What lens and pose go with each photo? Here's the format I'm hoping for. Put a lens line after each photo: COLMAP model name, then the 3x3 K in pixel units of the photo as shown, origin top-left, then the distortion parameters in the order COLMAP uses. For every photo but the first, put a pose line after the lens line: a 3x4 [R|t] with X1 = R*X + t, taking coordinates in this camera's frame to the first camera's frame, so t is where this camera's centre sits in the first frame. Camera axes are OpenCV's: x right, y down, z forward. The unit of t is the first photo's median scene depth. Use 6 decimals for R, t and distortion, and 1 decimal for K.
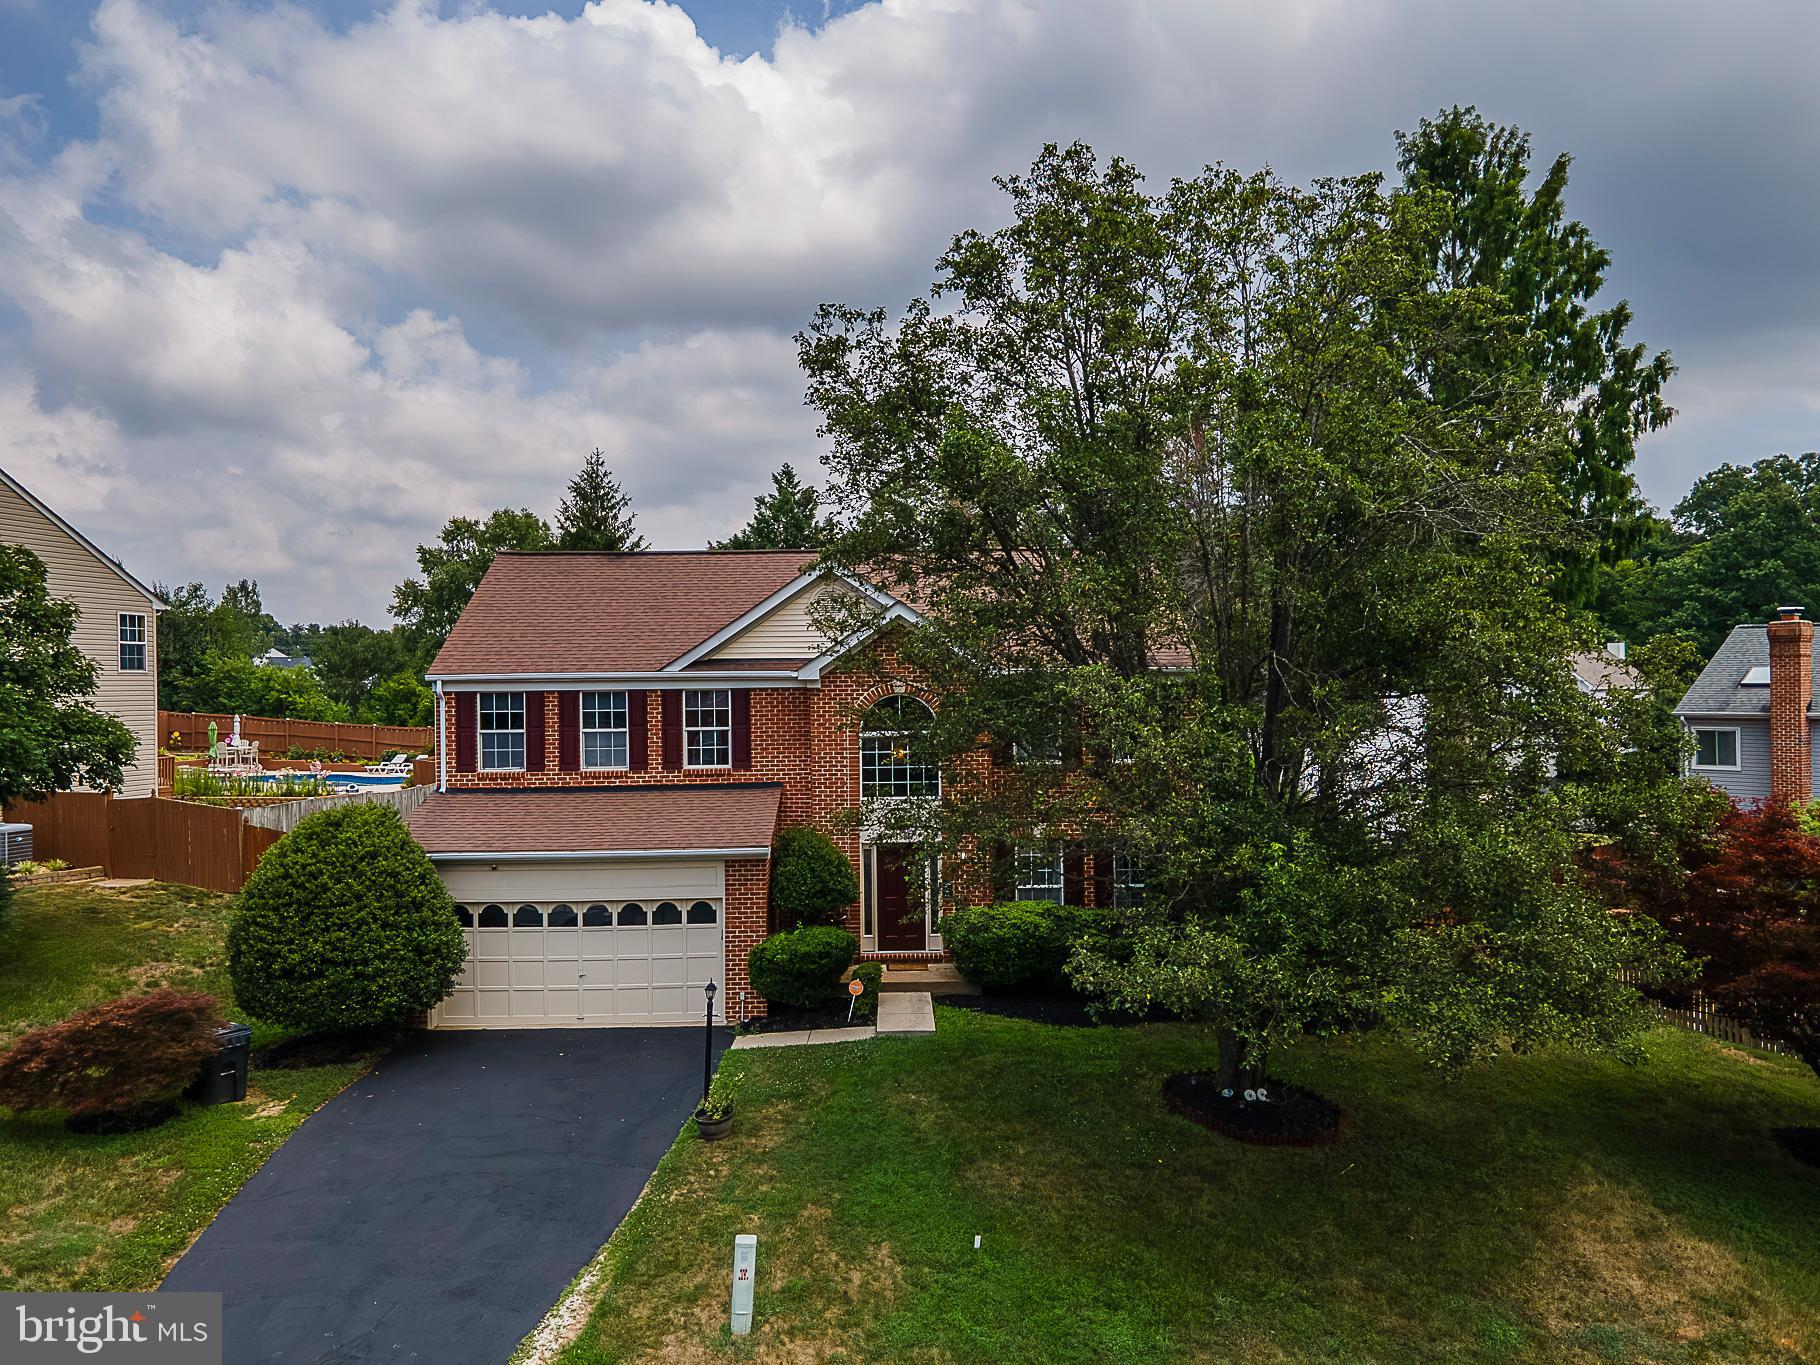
lens RADIAL K [[1319.4, 0, 921.9], [0, 1319.4, 687.8], [0, 0, 1]] dist [0.027446, 0.007011]
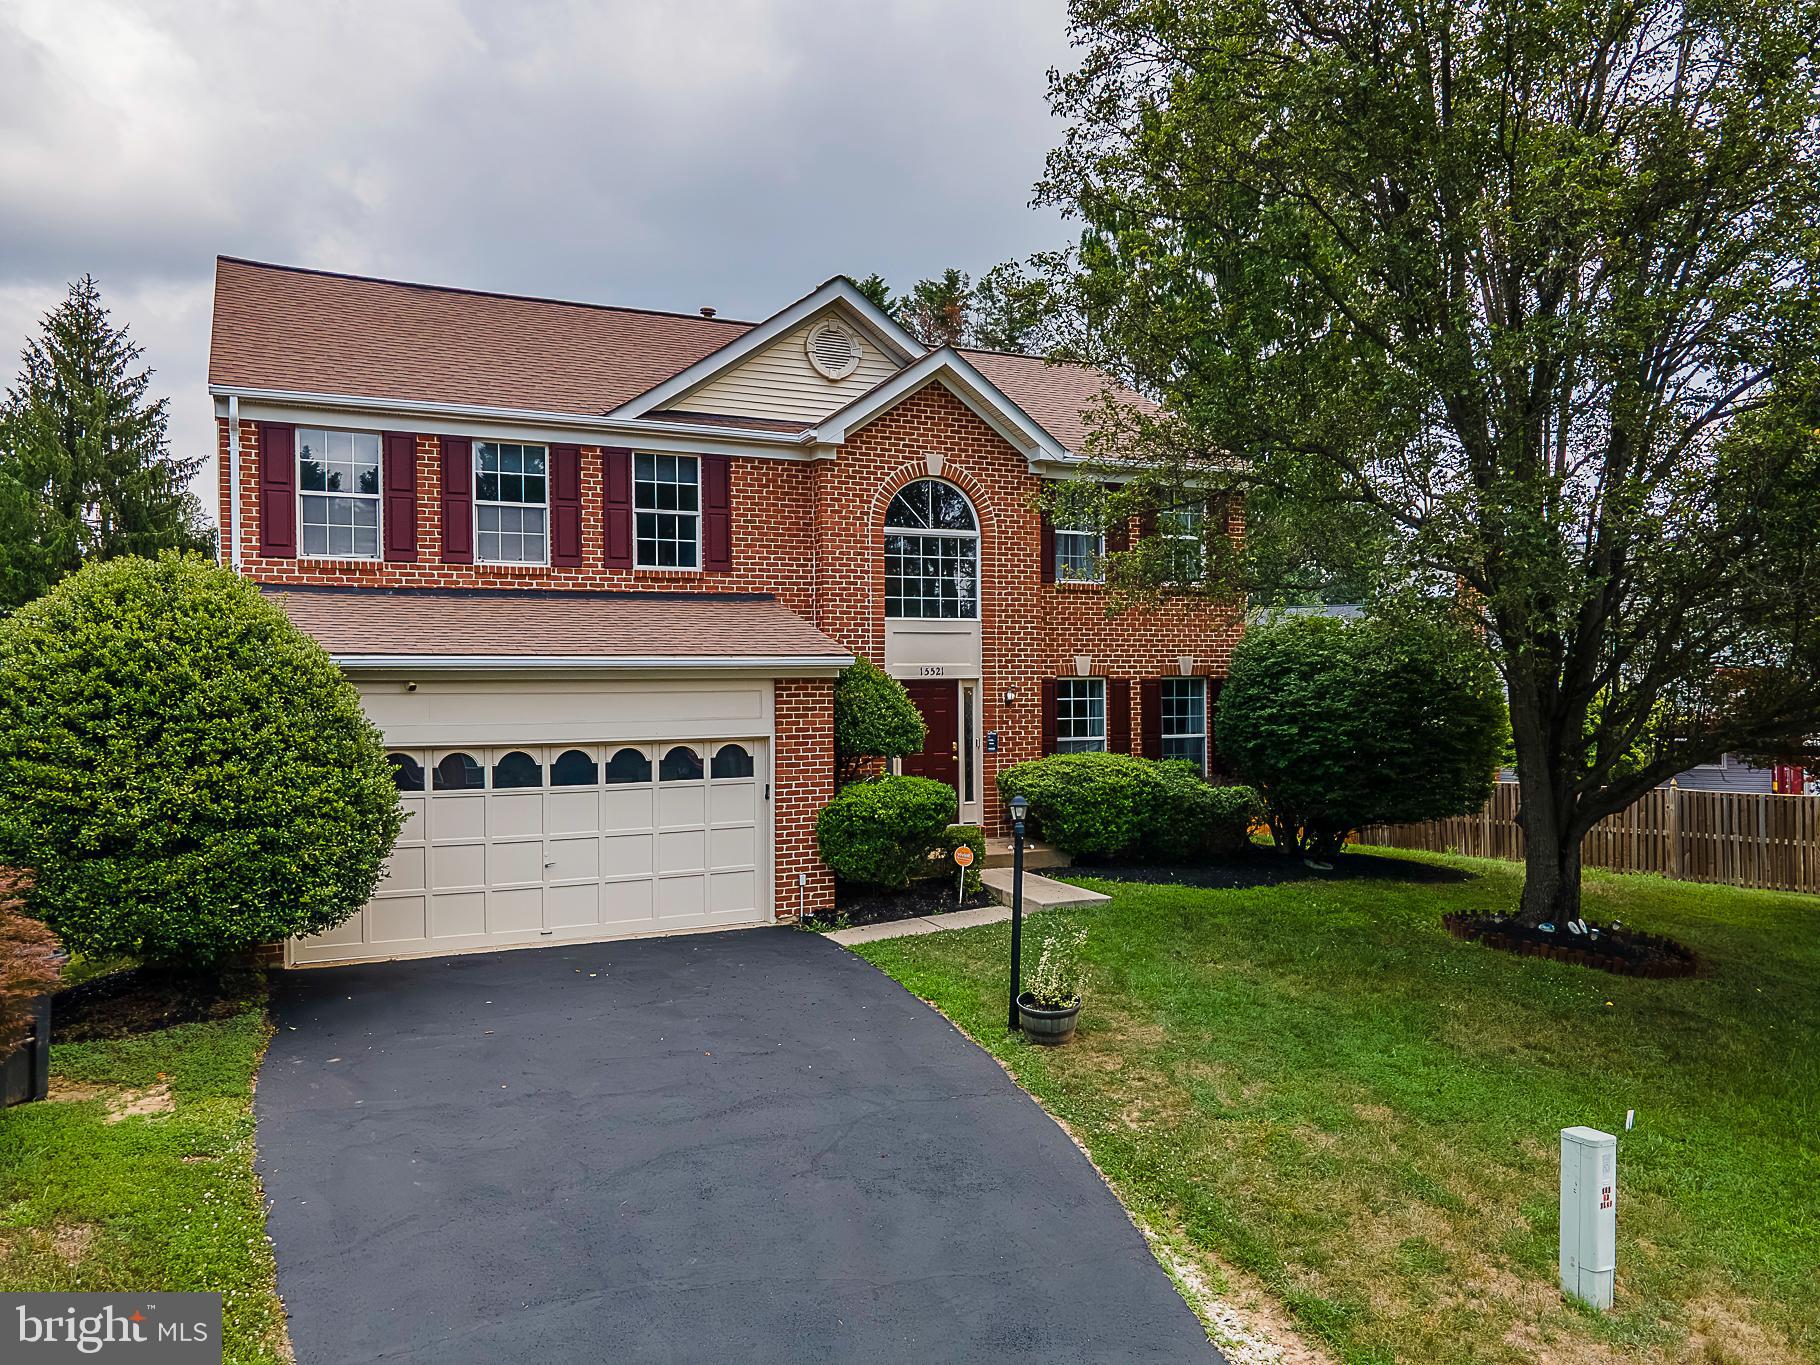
lens RADIAL K [[1319.4, 0, 921.9], [0, 1319.4, 687.8], [0, 0, 1]] dist [0.027446, 0.007011]
pose [[0.910769, 0.001633, 0.412914, -0.362725], [0.000577, 0.999986, -0.005229, 0.140238], [-0.412917, 0.005001, 0.910755, 0.364617]]
